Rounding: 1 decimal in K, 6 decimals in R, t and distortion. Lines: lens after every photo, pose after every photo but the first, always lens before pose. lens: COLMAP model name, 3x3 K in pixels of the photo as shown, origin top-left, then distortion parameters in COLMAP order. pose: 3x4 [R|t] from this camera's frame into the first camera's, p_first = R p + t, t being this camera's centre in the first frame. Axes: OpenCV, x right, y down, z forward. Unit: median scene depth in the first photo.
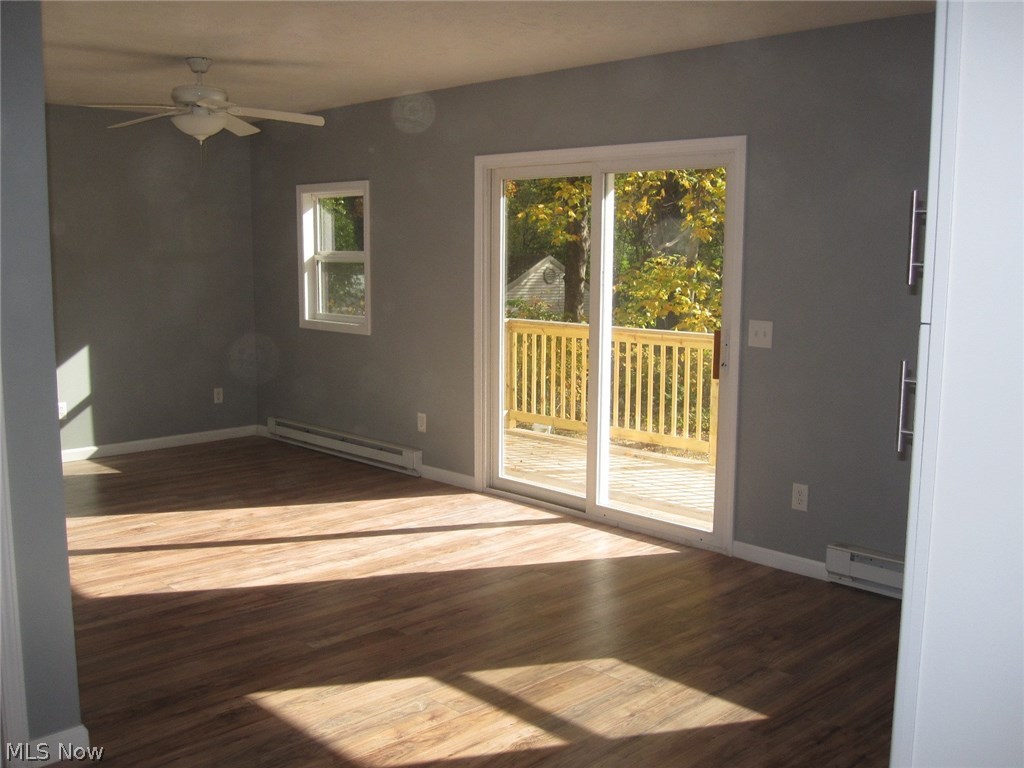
lens RADIAL K [[999.0, 0, 512.0], [0, 999.0, 384.0], [0, 0, 1]] dist [-0.084620, 0.038655]
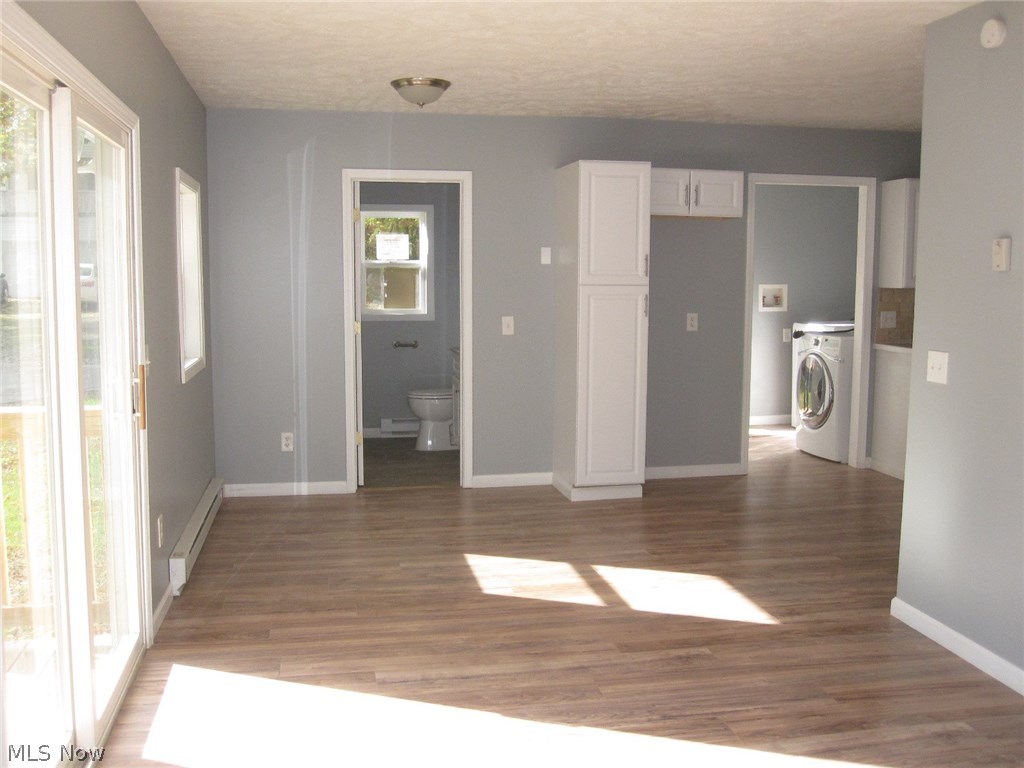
lens RADIAL K [[999.0, 0, 512.0], [0, 999.0, 384.0], [0, 0, 1]] dist [-0.084620, 0.038655]
pose [[-0.833563, -0.076247, 0.547137, -0.590964], [0.056224, 0.973576, 0.221332, -0.252879], [-0.549556, 0.215256, -0.807251, 1.934589]]
